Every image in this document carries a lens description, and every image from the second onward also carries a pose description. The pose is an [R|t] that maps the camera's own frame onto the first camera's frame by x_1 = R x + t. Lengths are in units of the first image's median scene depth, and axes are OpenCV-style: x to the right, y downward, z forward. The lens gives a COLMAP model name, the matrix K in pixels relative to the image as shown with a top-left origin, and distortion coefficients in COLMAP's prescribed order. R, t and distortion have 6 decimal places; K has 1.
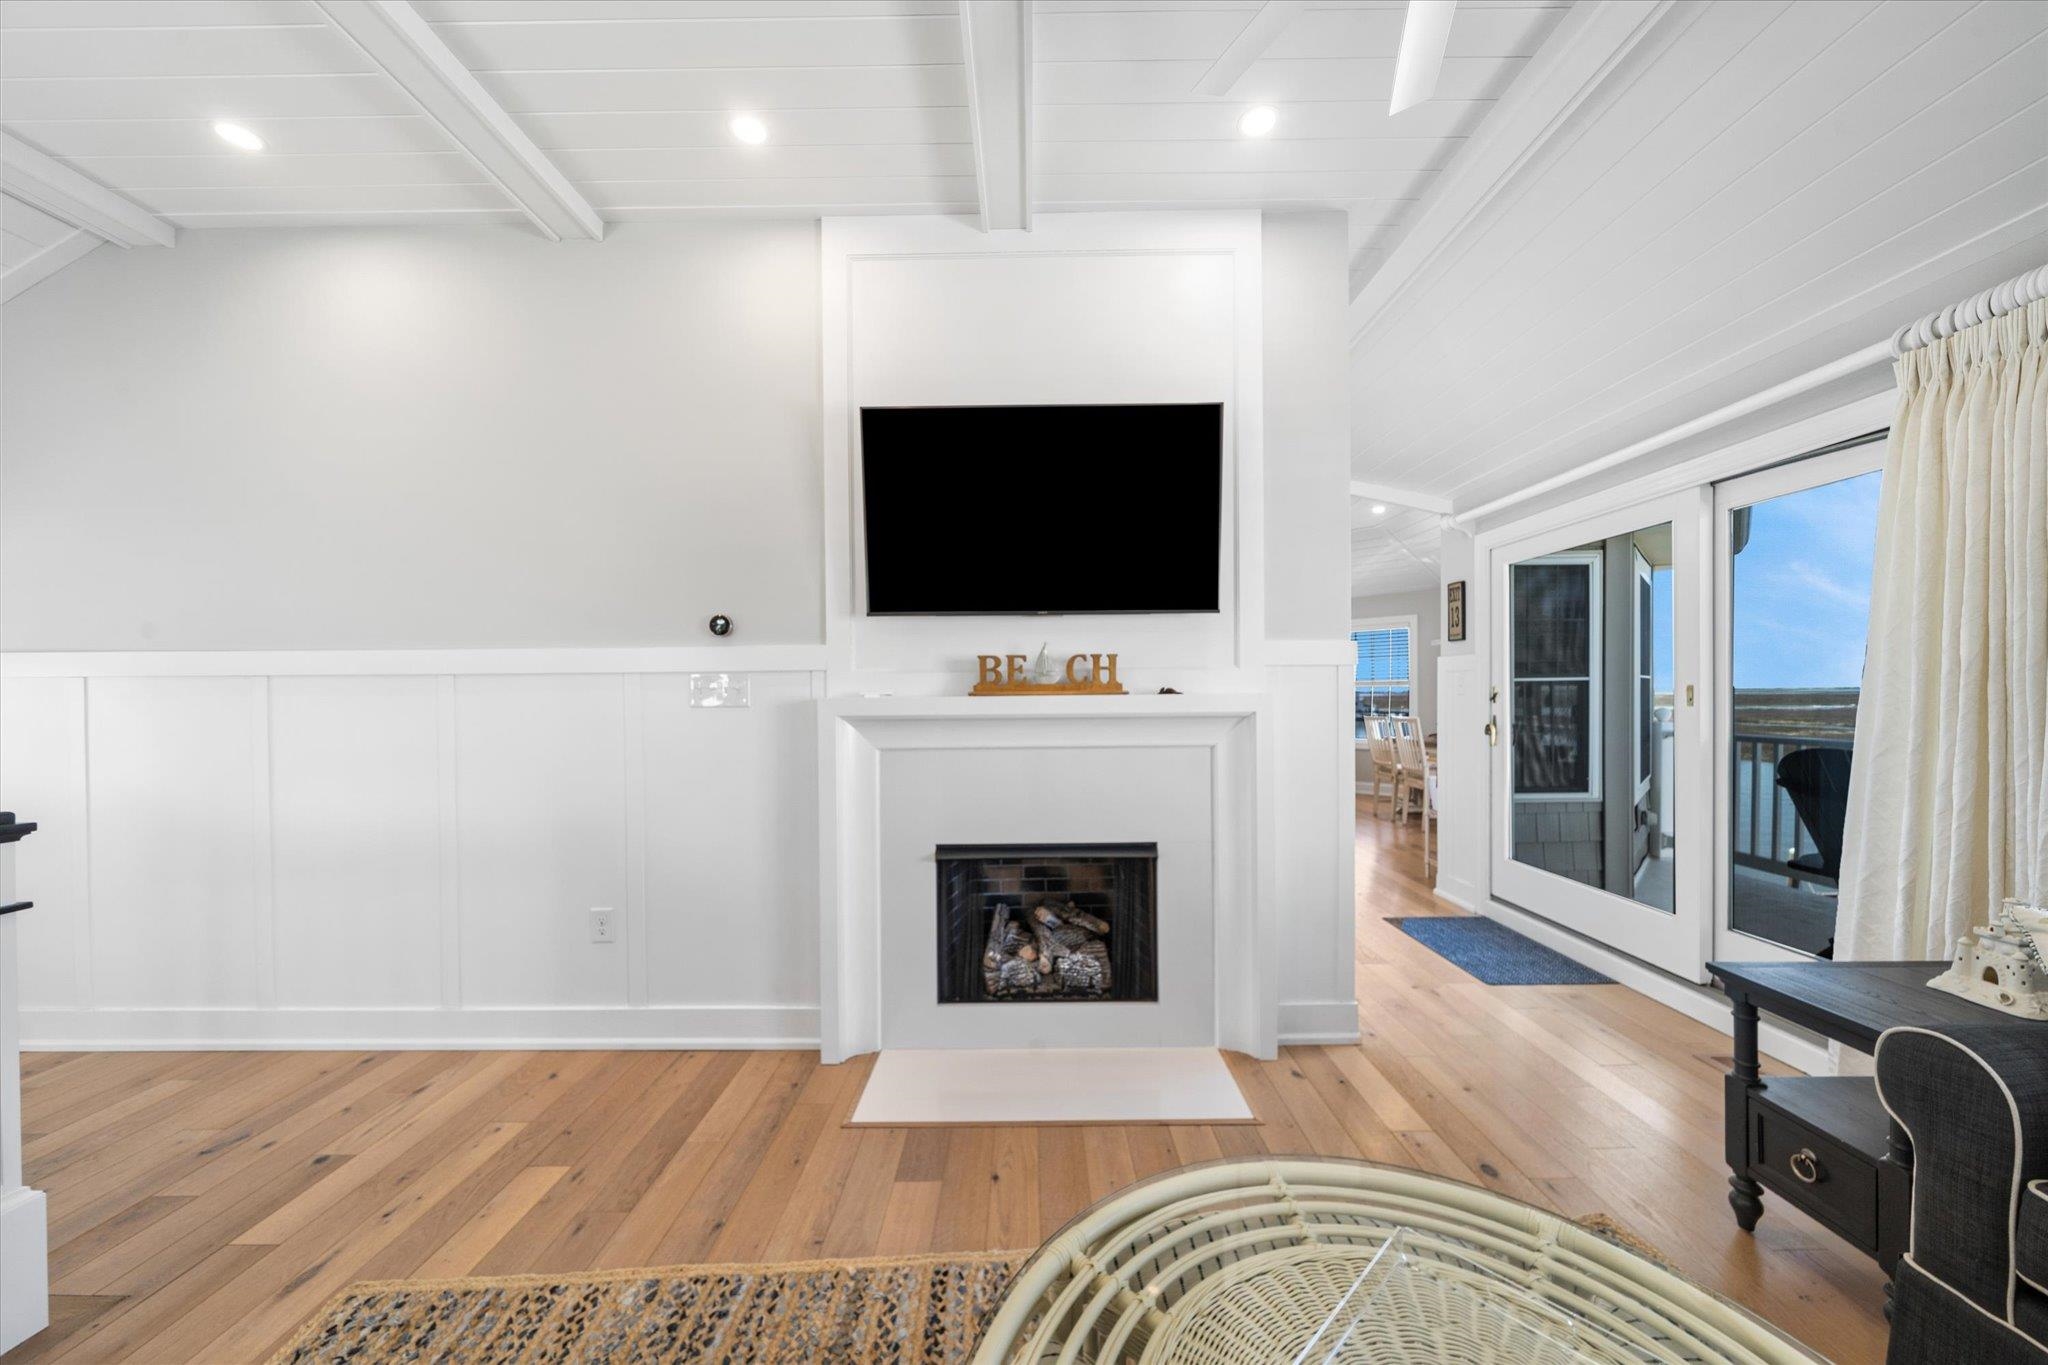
lens RADIAL K [[706.5, 0, 1030.9], [0, 706.5, 697.4], [0, 0, 1]] dist [-0.002052, -0.000290]
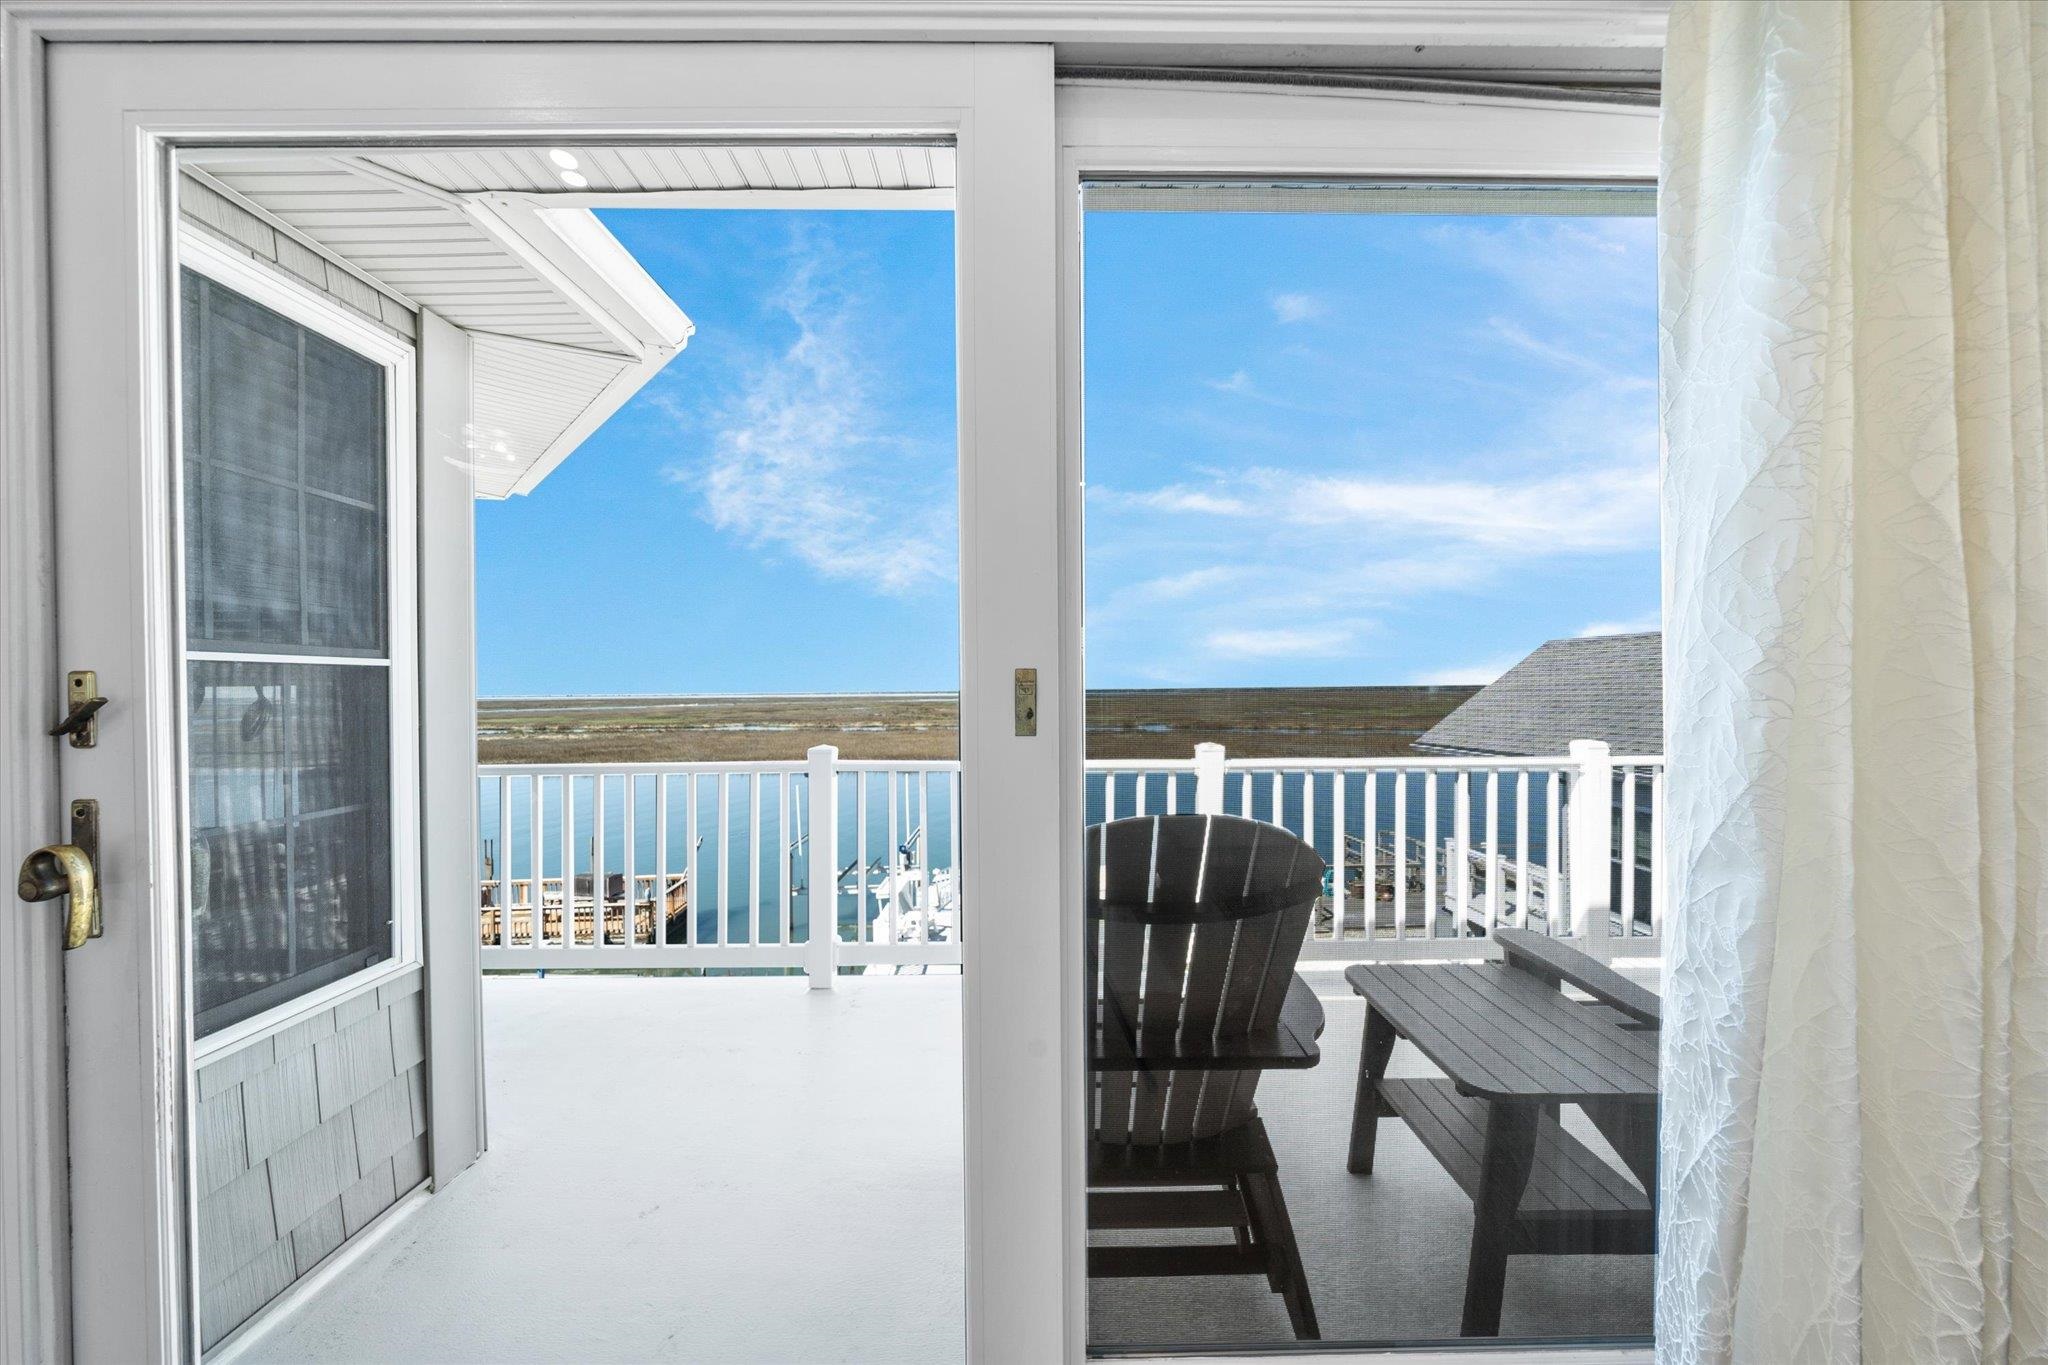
lens RADIAL K [[706.5, 0, 1037.7], [0, 706.5, 694.9], [0, 0, 1]] dist [-0.002052, -0.000290]
pose [[-0.012418, -0.002460, 0.999920, 0.662086], [0.013763, 0.999902, 0.002631, -0.008307], [-0.999828, 0.013794, -0.012383, 1.075903]]
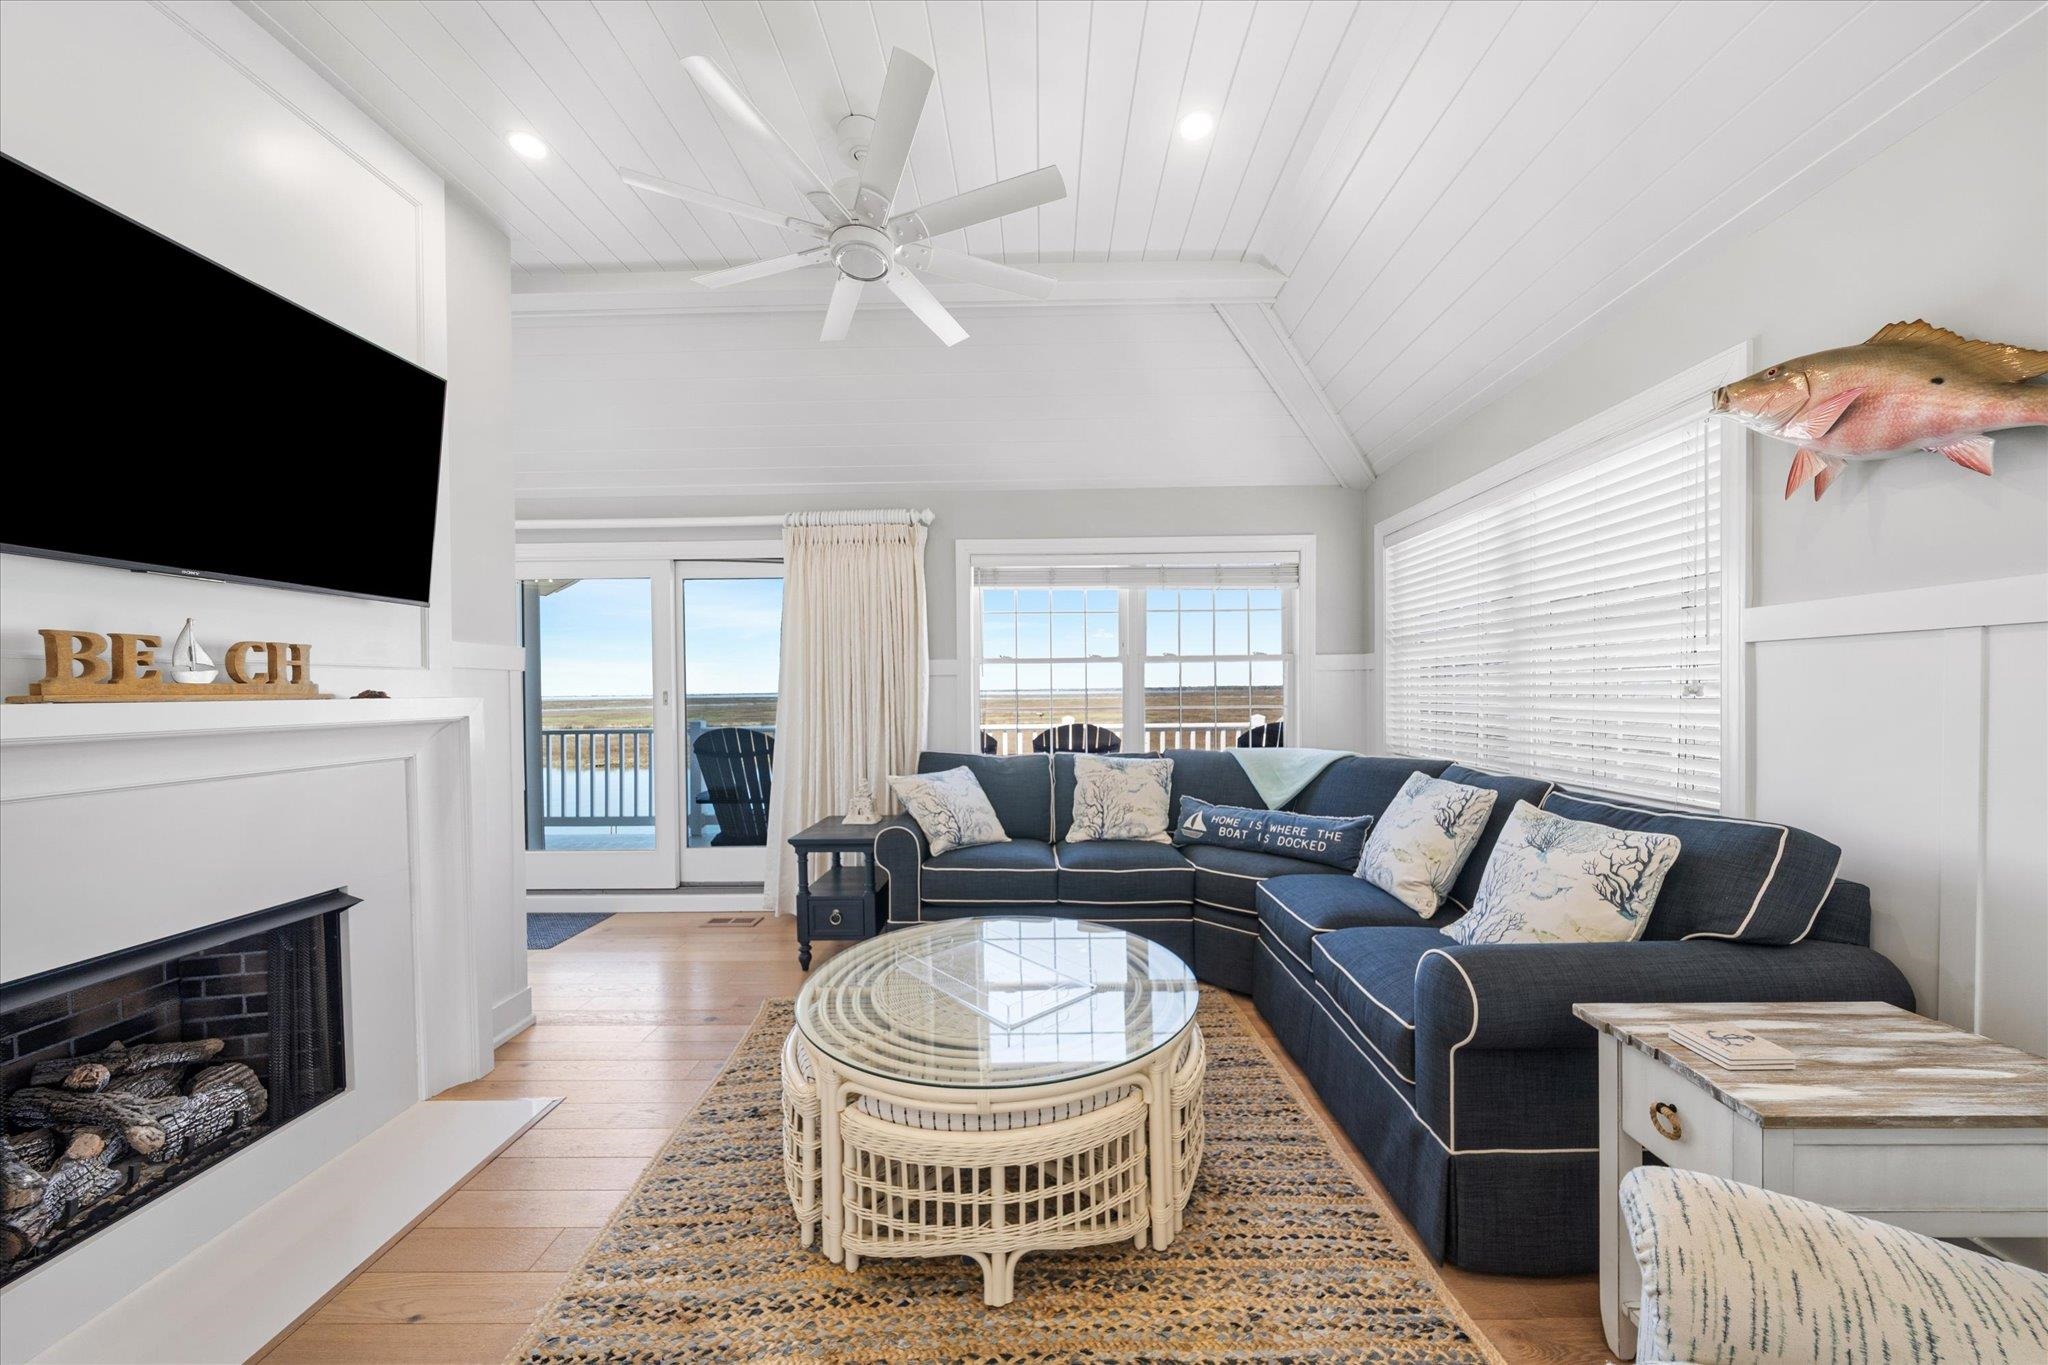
lens RADIAL K [[706.5, 0, 1029.2], [0, 706.5, 698.7], [0, 0, 1]] dist [-0.002052, -0.000290]
pose [[0.015625, -0.004702, 0.999867, -0.598837], [0.017745, 0.999833, 0.004425, 0.005486], [-0.999720, 0.017674, 0.015706, 0.221695]]
